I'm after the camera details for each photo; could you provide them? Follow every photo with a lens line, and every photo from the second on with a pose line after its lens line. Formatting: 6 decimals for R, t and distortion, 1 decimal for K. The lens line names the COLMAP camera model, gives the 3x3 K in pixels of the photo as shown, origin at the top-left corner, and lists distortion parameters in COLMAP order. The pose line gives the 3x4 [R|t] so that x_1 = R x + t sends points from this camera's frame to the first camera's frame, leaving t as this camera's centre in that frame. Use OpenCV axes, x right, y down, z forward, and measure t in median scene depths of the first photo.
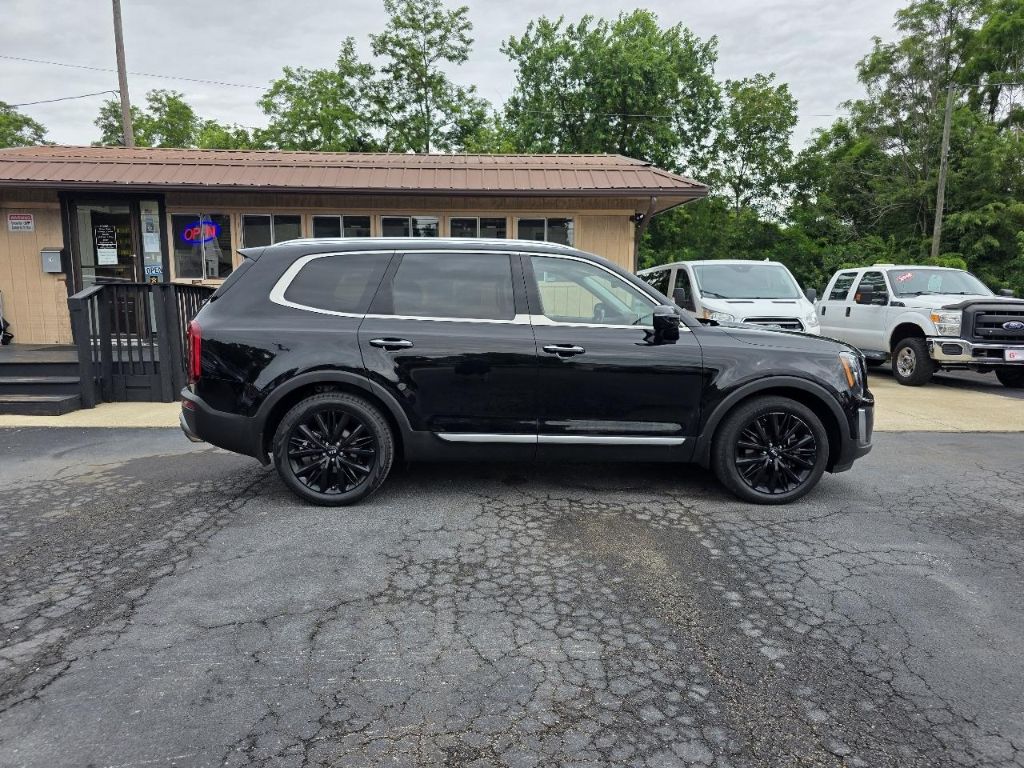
lens RADIAL K [[761.2, 0, 512.5], [0, 761.2, 400.6], [0, 0, 1]] dist [-0.001081, -0.008793]
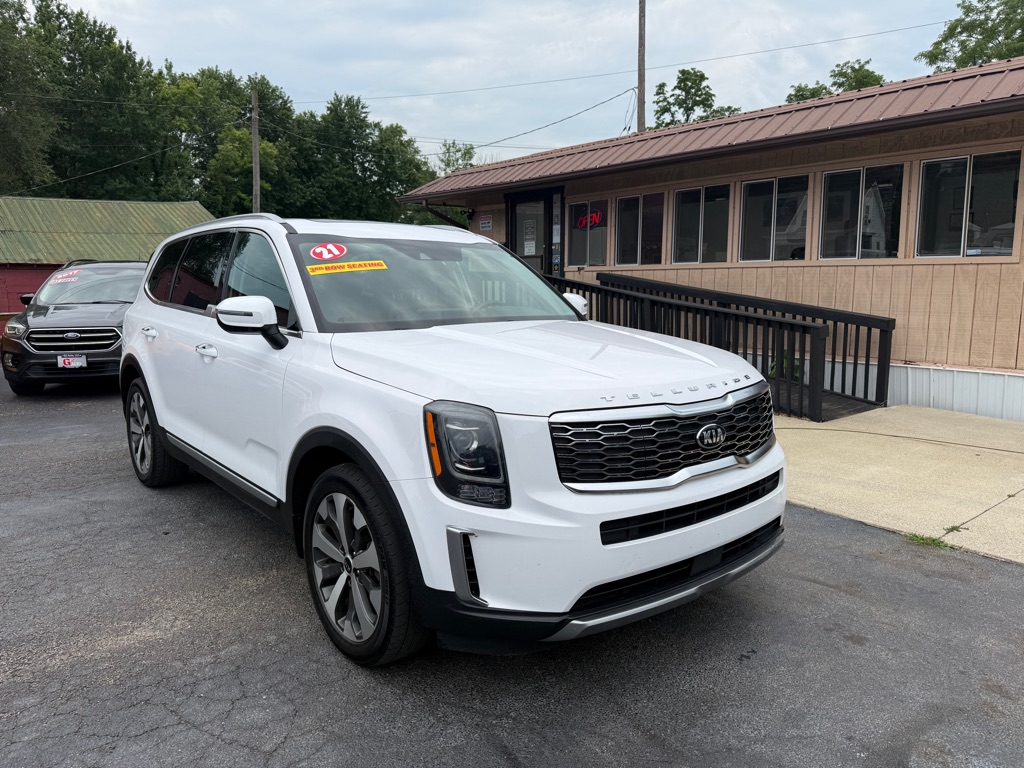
lens RADIAL K [[761.2, 0, 512.5], [0, 761.2, 400.6], [0, 0, 1]] dist [-0.001081, -0.008793]
pose [[0.542678, 0.131409, -0.829597, 0.181127], [-0.109394, 0.990331, 0.085310, -0.024640], [0.832786, 0.044457, 0.551806, 0.154775]]
